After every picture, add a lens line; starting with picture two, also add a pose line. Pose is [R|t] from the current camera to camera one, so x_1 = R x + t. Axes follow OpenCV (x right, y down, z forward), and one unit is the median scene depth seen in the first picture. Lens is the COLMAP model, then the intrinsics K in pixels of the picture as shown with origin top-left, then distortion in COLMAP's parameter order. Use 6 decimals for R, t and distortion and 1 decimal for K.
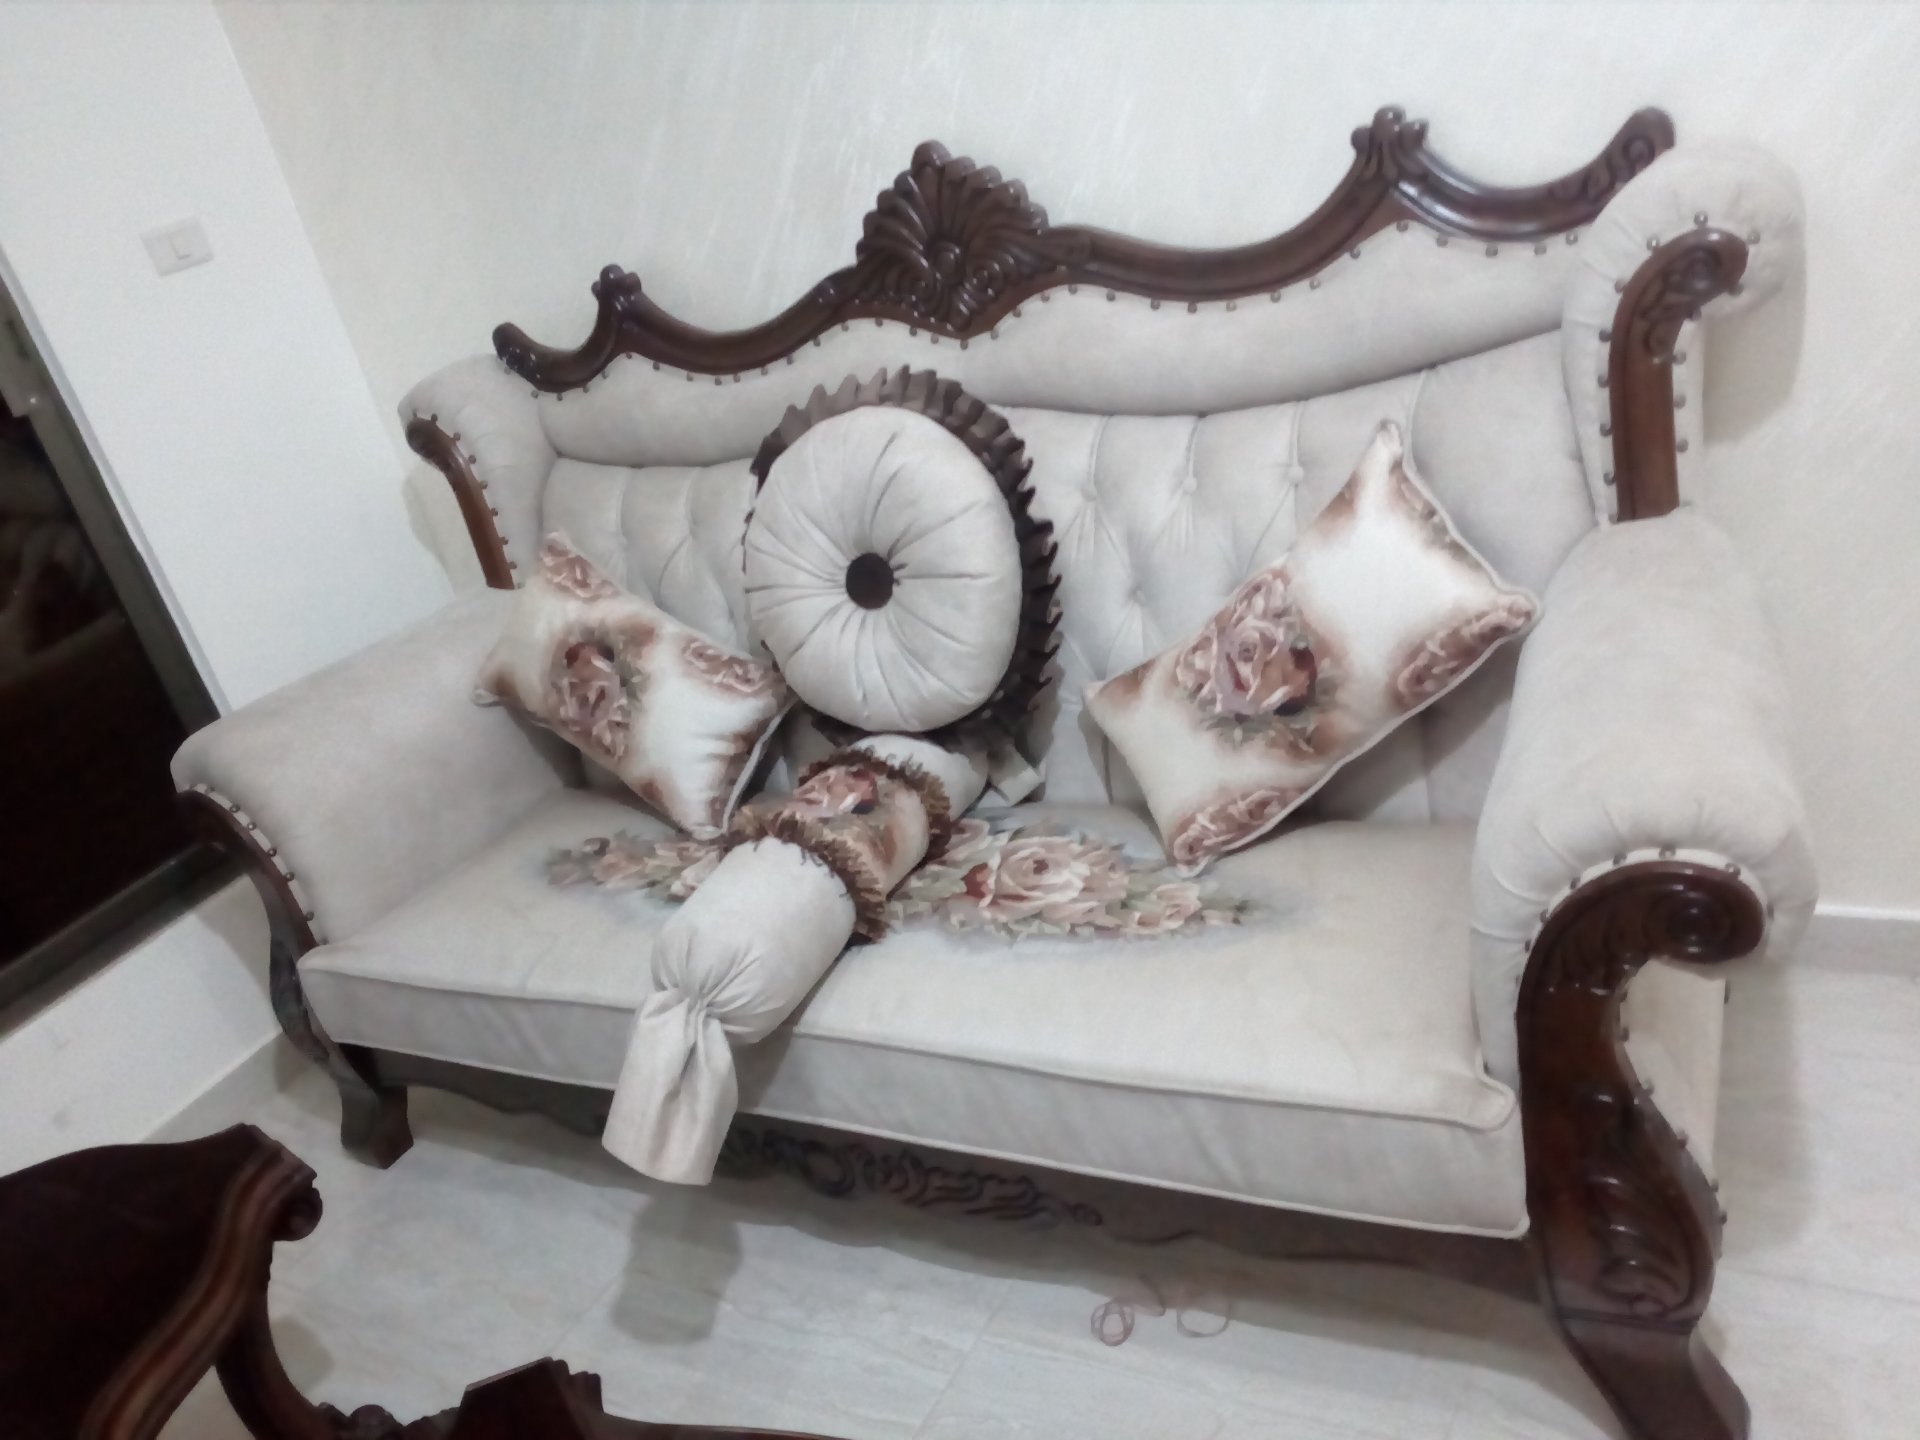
lens RADIAL K [[1577.0, 0, 966.5], [0, 1577.0, 709.2], [0, 0, 1]] dist [0.054060, -0.133753]
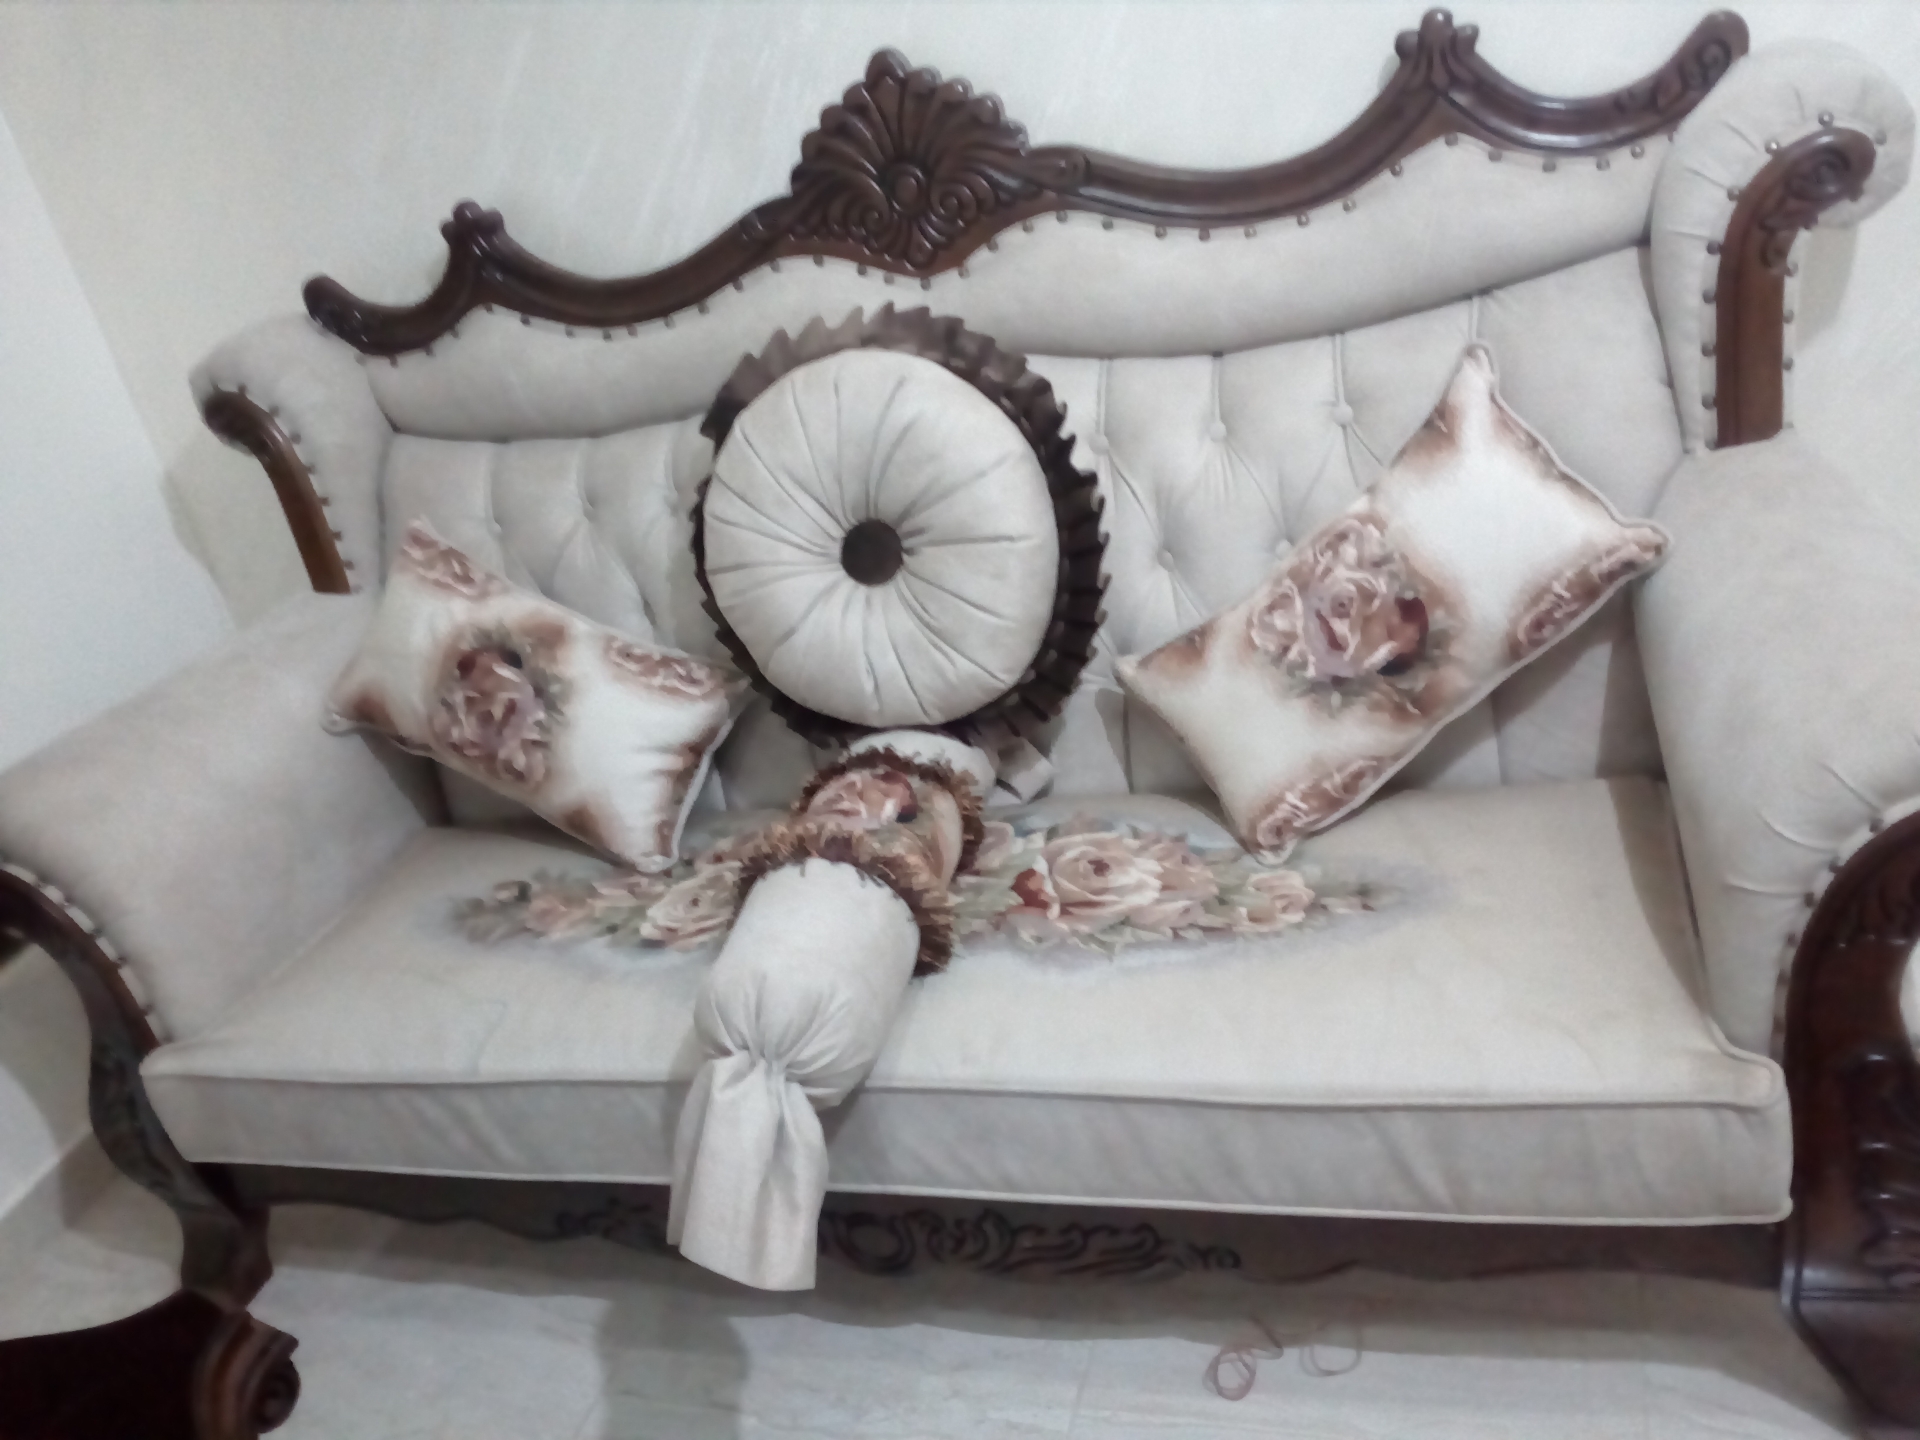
lens RADIAL K [[1587.4, 0, 962.1], [0, 1587.4, 708.4], [0, 0, 1]] dist [0.052572, -0.126592]
pose [[0.974279, -0.063435, 0.216231, -0.214511], [0.064645, 0.997907, 0.001480, 0.005471], [-0.215872, 0.012536, 0.976341, 0.152647]]
